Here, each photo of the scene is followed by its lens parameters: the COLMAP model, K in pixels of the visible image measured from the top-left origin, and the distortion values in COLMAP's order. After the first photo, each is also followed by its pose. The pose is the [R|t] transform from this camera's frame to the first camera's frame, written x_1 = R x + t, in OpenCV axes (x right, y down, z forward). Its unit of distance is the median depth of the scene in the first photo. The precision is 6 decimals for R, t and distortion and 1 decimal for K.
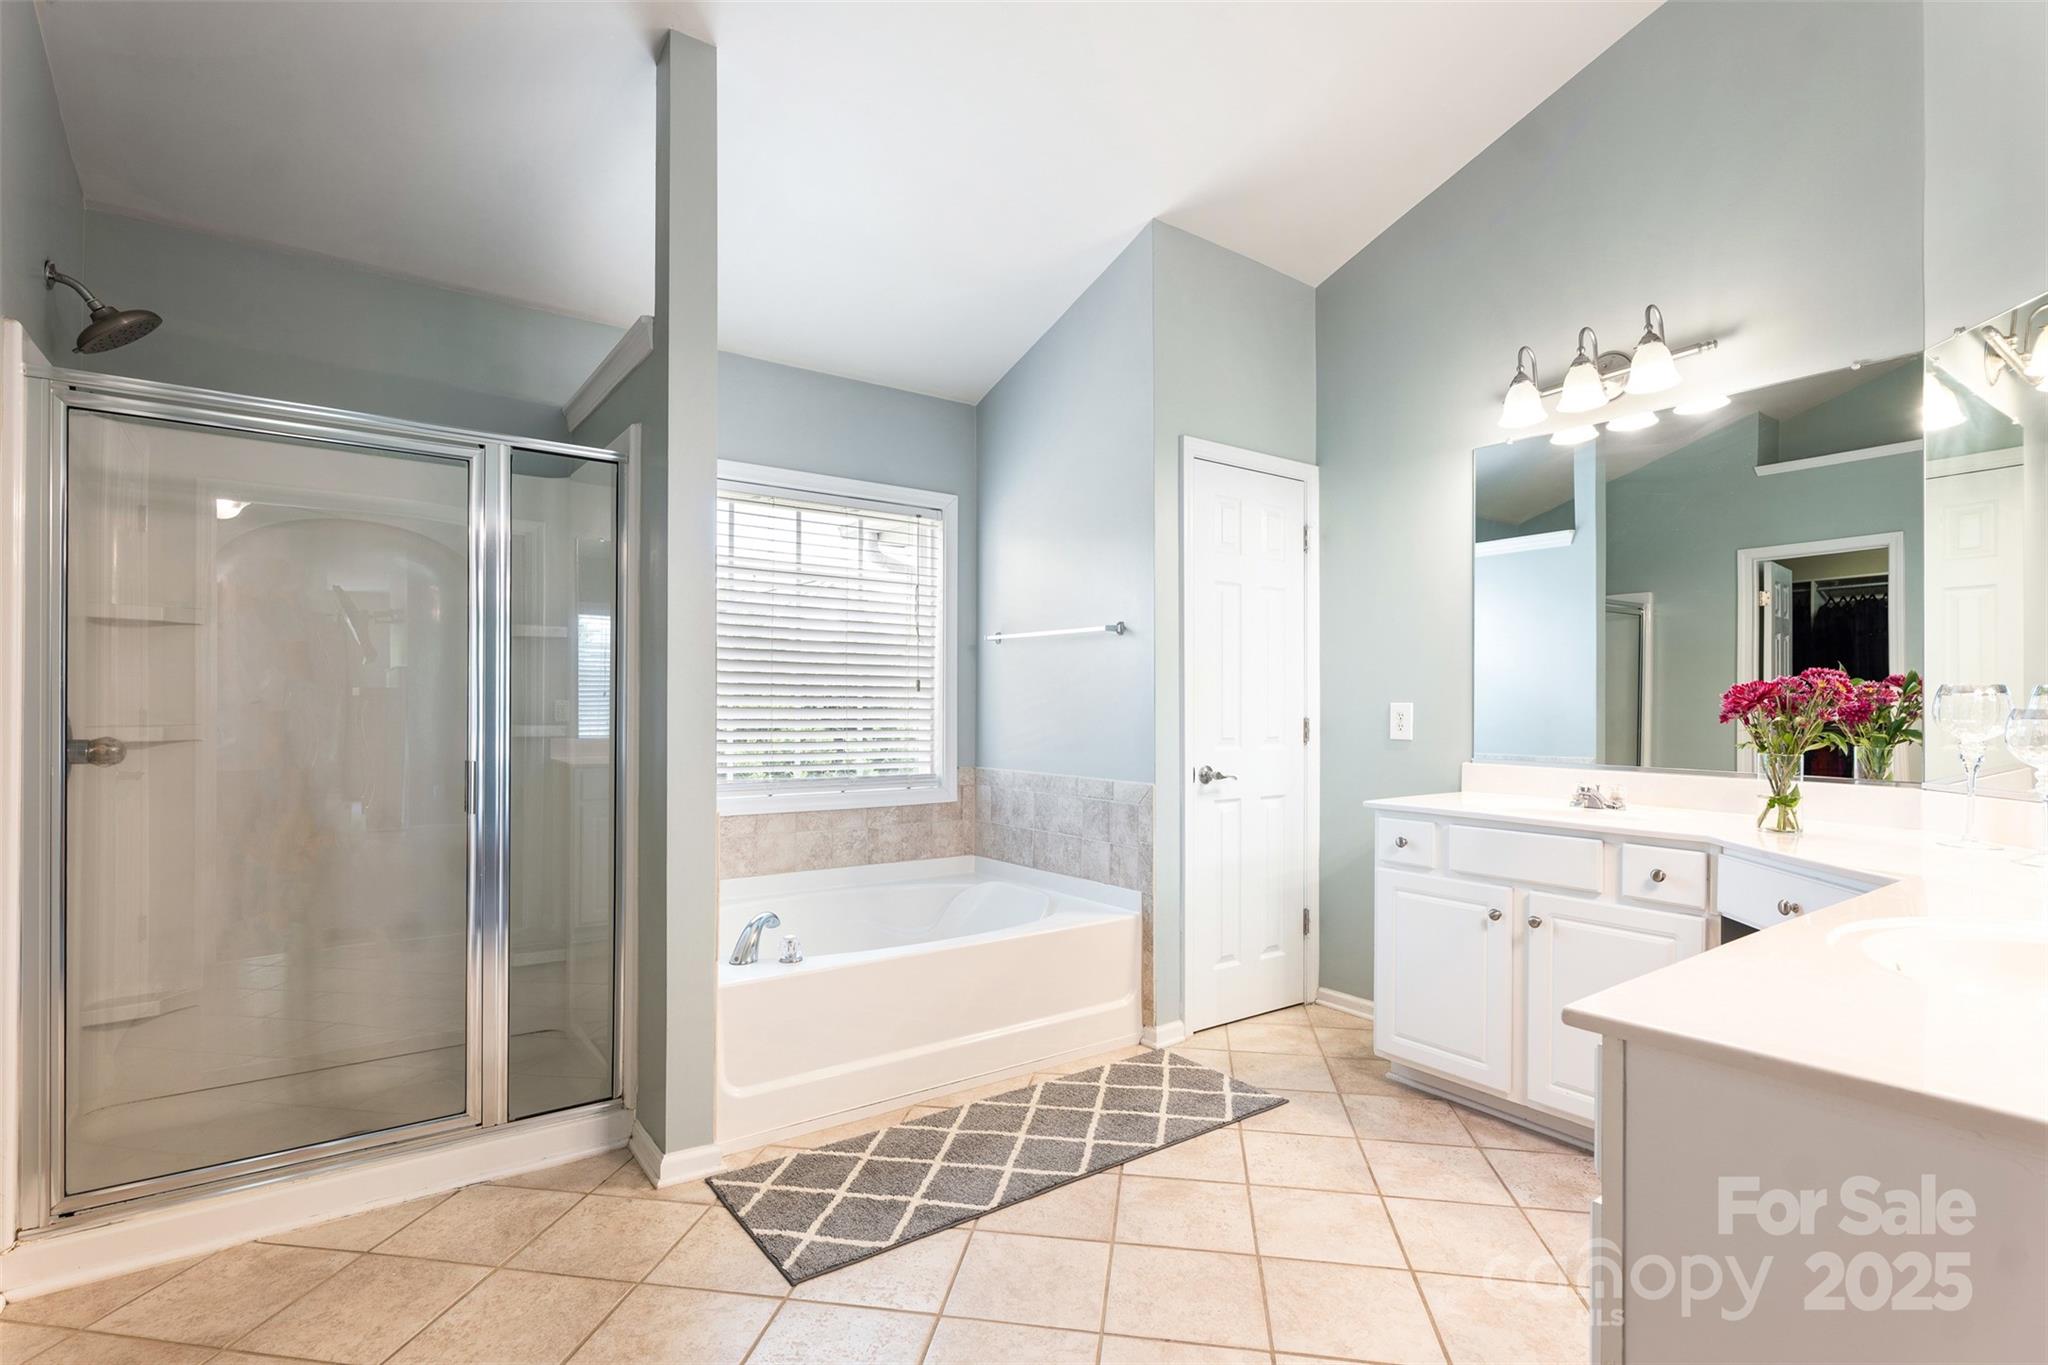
lens RADIAL K [[981.4, 0, 1032.3], [0, 981.4, 695.2], [0, 0, 1]] dist [-0.004718, 0.003572]
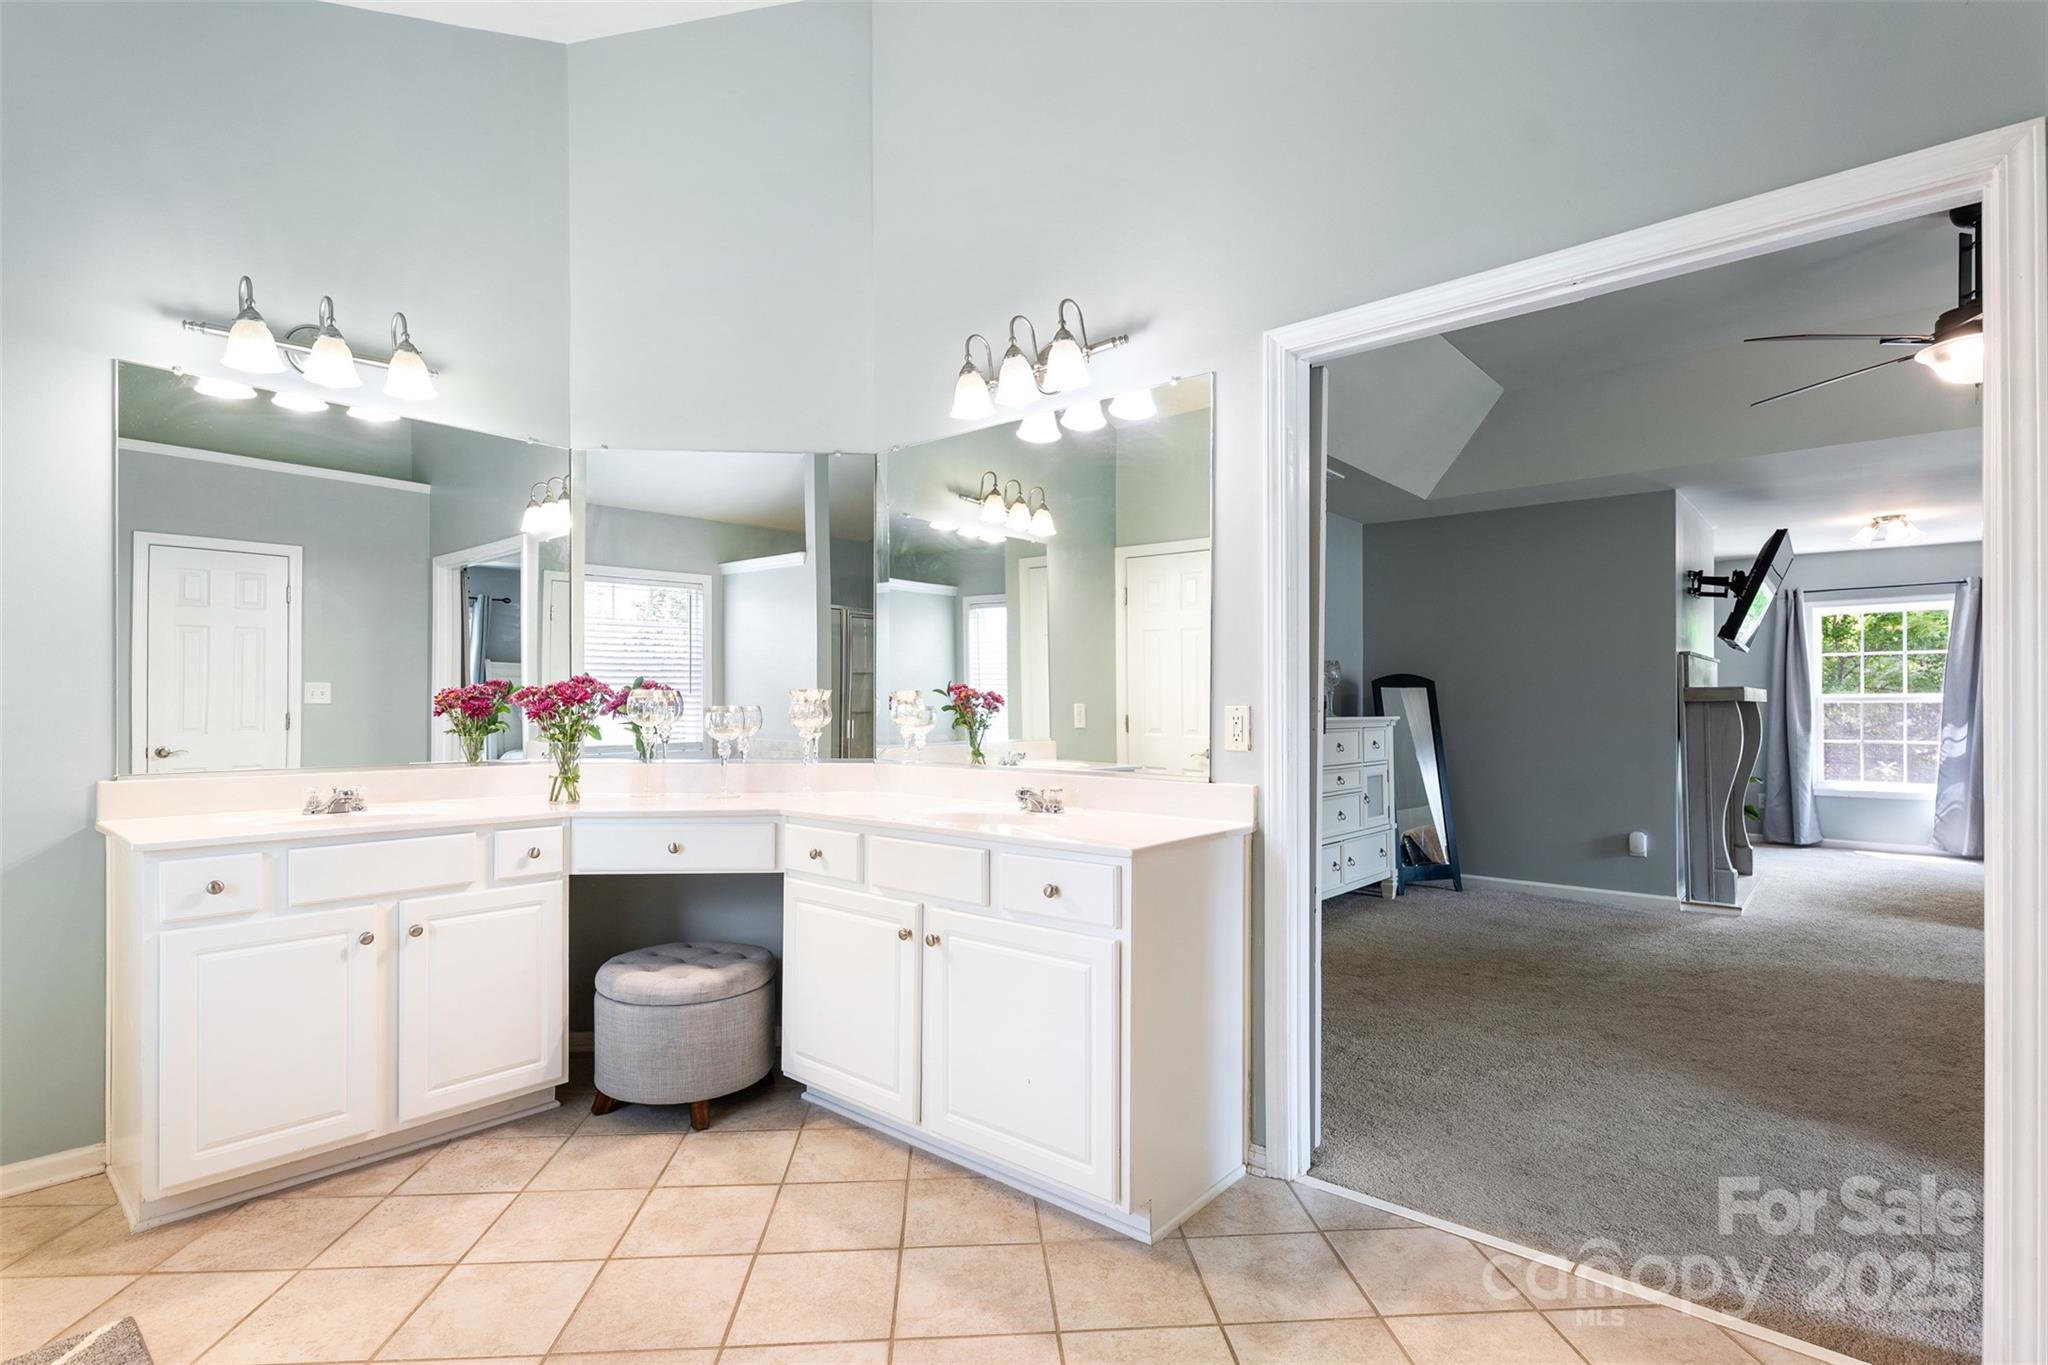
lens RADIAL K [[981.4, 0, 1021.9], [0, 981.4, 693.7], [0, 0, 1]] dist [-0.004718, 0.003572]
pose [[-0.188665, -0.000397, 0.982041, -0.524315], [-0.004738, 0.999989, -0.000506, -0.002197], [-0.982030, -0.004748, -0.188665, 0.584486]]
